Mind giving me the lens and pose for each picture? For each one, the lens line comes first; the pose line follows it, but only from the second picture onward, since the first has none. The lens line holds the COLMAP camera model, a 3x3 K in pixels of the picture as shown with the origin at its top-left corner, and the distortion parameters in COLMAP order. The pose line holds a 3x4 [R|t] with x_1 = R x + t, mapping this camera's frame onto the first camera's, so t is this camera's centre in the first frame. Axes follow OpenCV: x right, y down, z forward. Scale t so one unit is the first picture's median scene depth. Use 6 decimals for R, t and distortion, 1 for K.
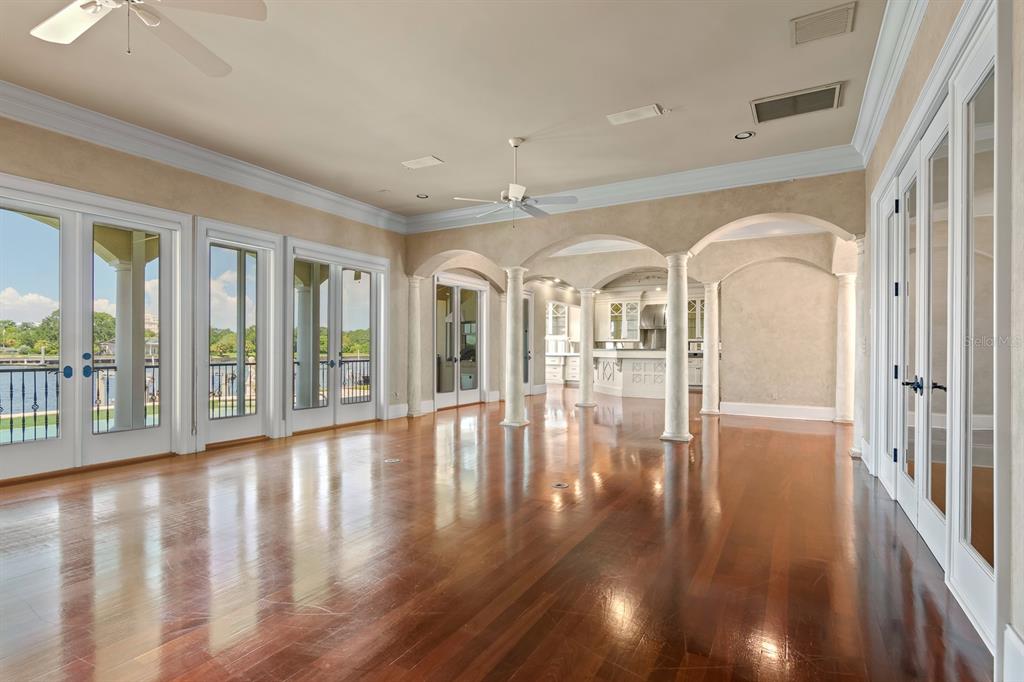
lens RADIAL K [[508.3, 0, 512.5], [0, 508.3, 344.0], [0, 0, 1]] dist [0.005621, 0.000030]
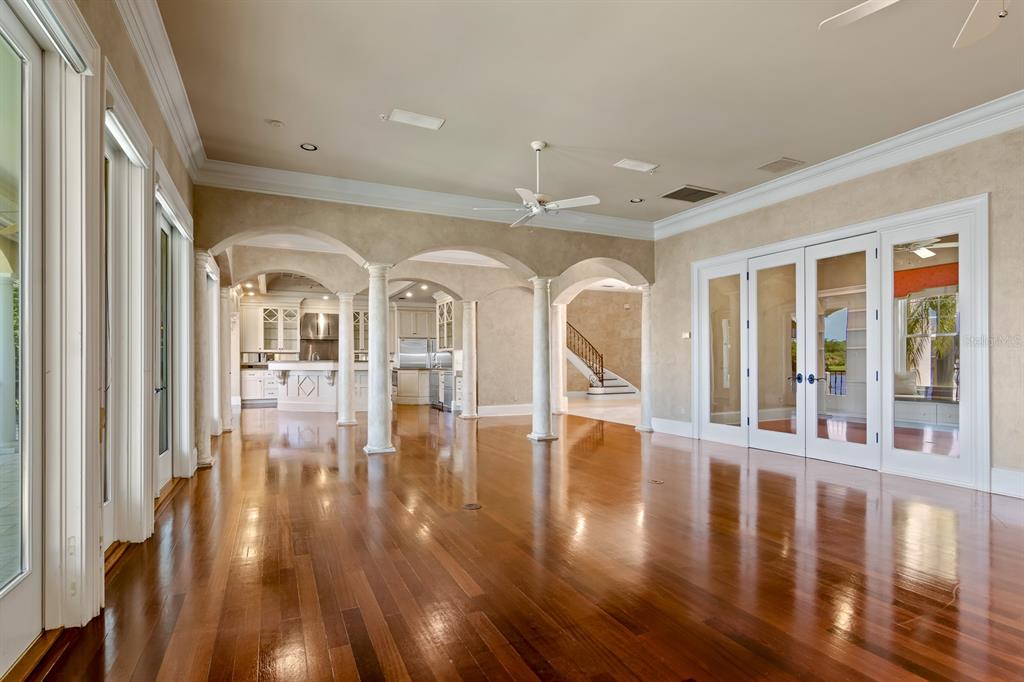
lens RADIAL K [[508.3, 0, 508.5], [0, 508.3, 359.9], [0, 0, 1]] dist [0.005621, 0.000030]
pose [[0.573357, -0.004886, 0.819291, -0.484691], [-0.001681, 0.999973, 0.007140, 0.001239], [-0.819304, -0.005471, 0.573333, 0.290631]]
